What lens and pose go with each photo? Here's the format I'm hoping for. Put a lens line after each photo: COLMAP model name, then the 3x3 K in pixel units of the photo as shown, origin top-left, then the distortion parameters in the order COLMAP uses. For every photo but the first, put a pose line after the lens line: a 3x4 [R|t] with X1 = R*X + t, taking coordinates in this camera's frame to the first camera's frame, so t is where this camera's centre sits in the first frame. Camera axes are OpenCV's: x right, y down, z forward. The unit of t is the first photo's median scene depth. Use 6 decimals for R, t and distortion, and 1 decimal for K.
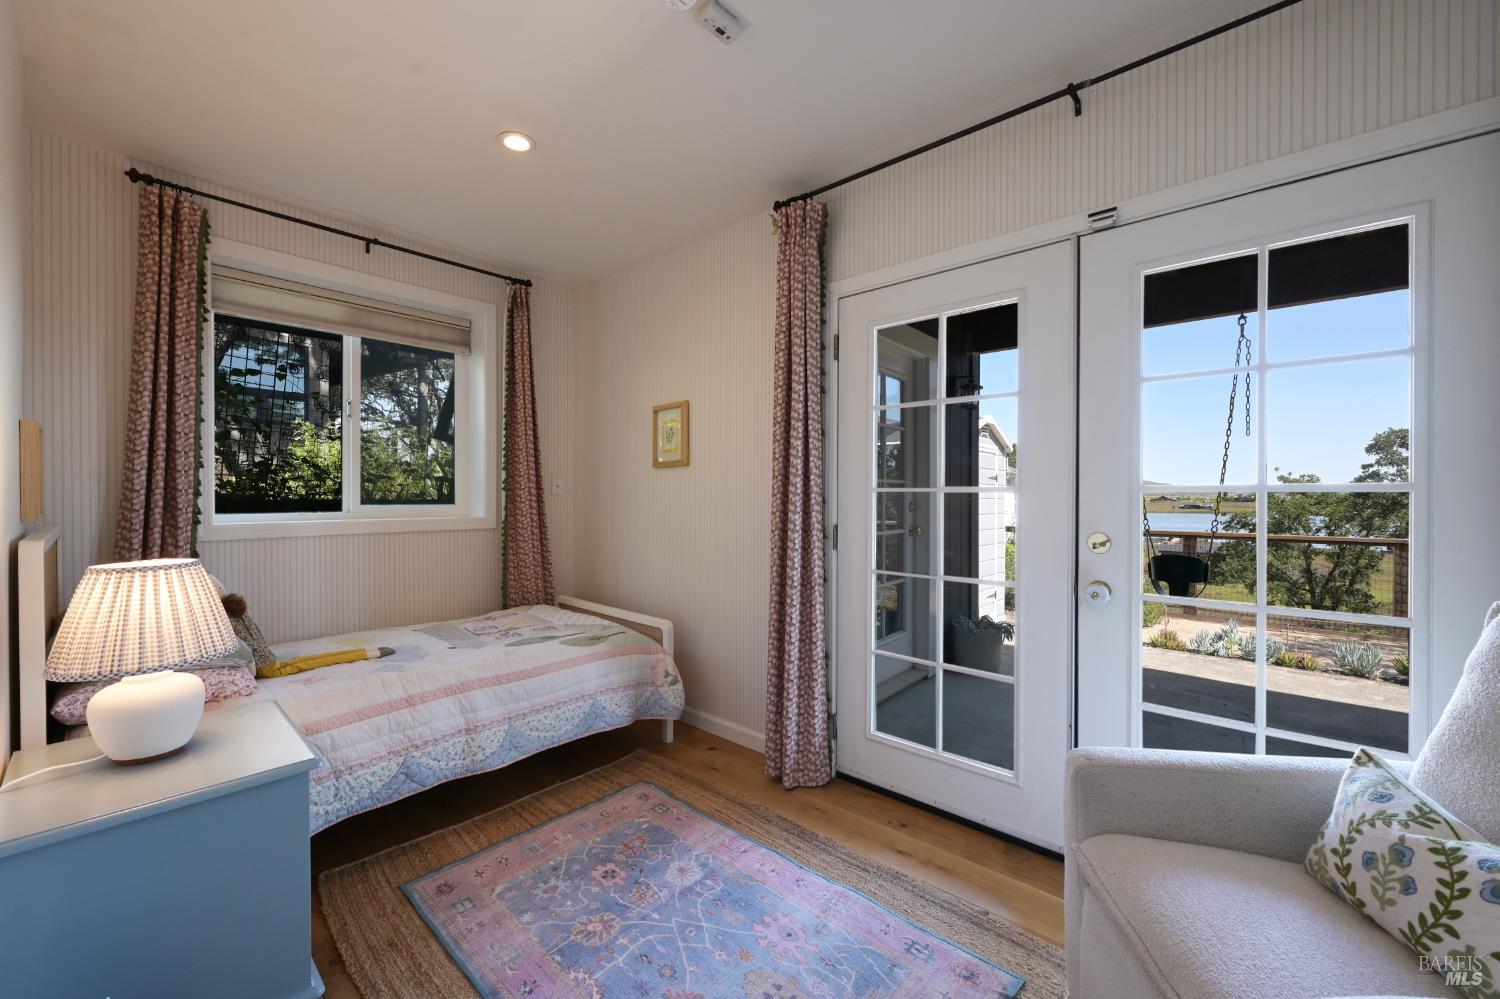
lens RADIAL K [[591.7, 0, 746.7], [0, 591.7, 493.0], [0, 0, 1]] dist [0.000165, -0.000360]
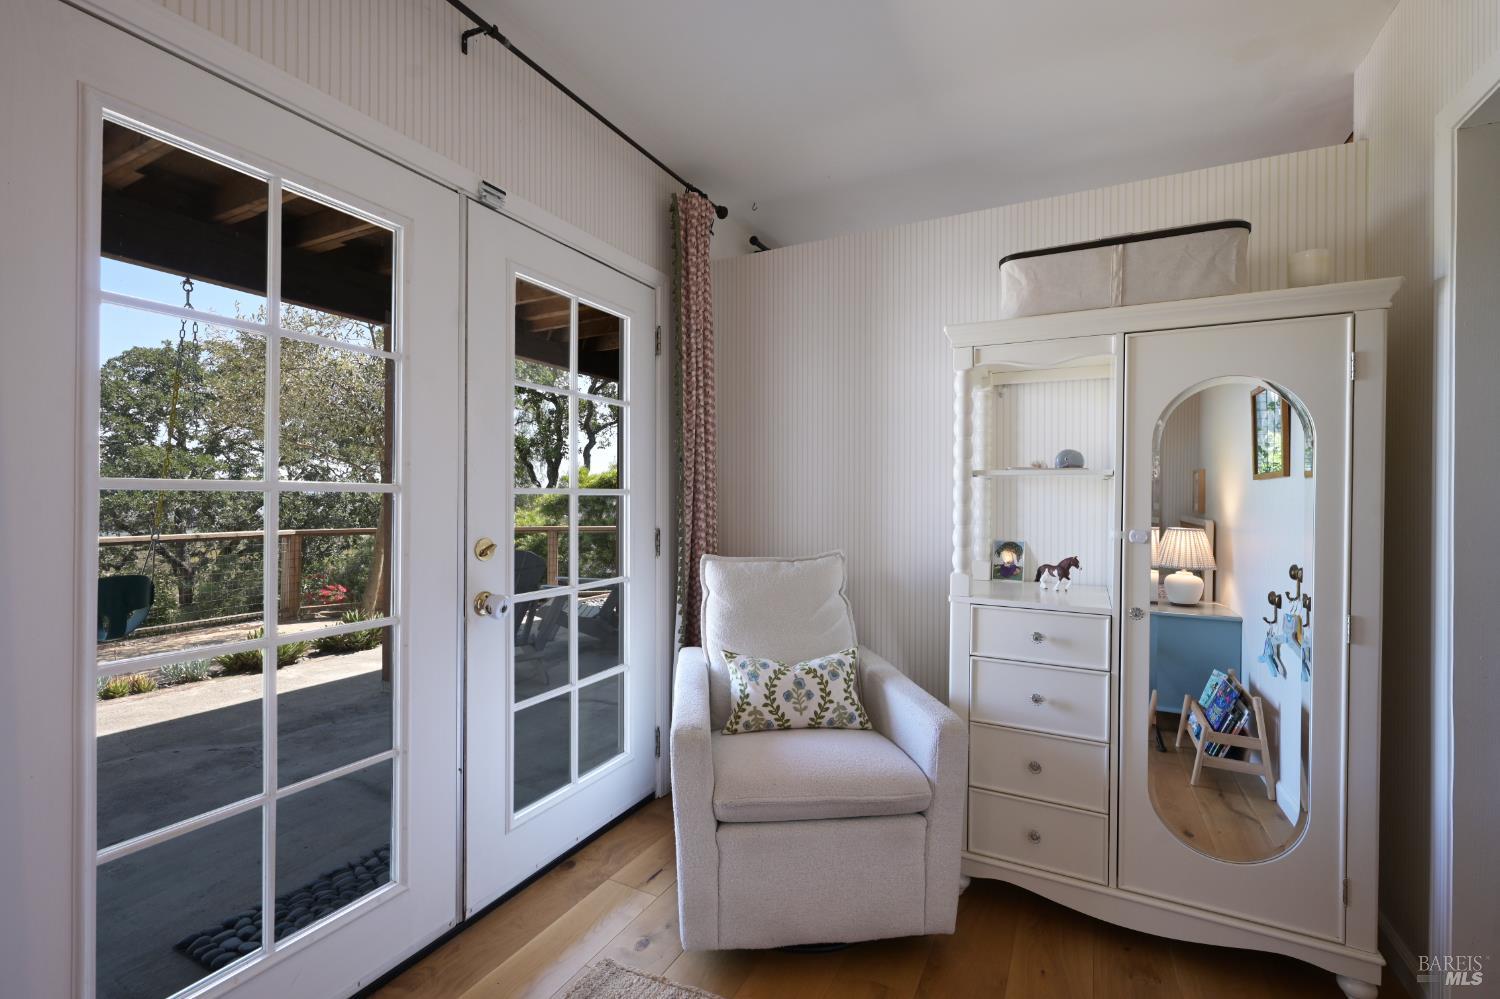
lens RADIAL K [[652.6, 0, 746.3], [0, 652.6, 499.1], [0, 0, 1]] dist [-0.001640, 0.000541]
pose [[-0.232969, -0.013229, 0.972394, -0.527855], [-0.004794, 0.999911, 0.012454, -0.010676], [-0.972472, -0.001761, -0.233012, 0.950505]]
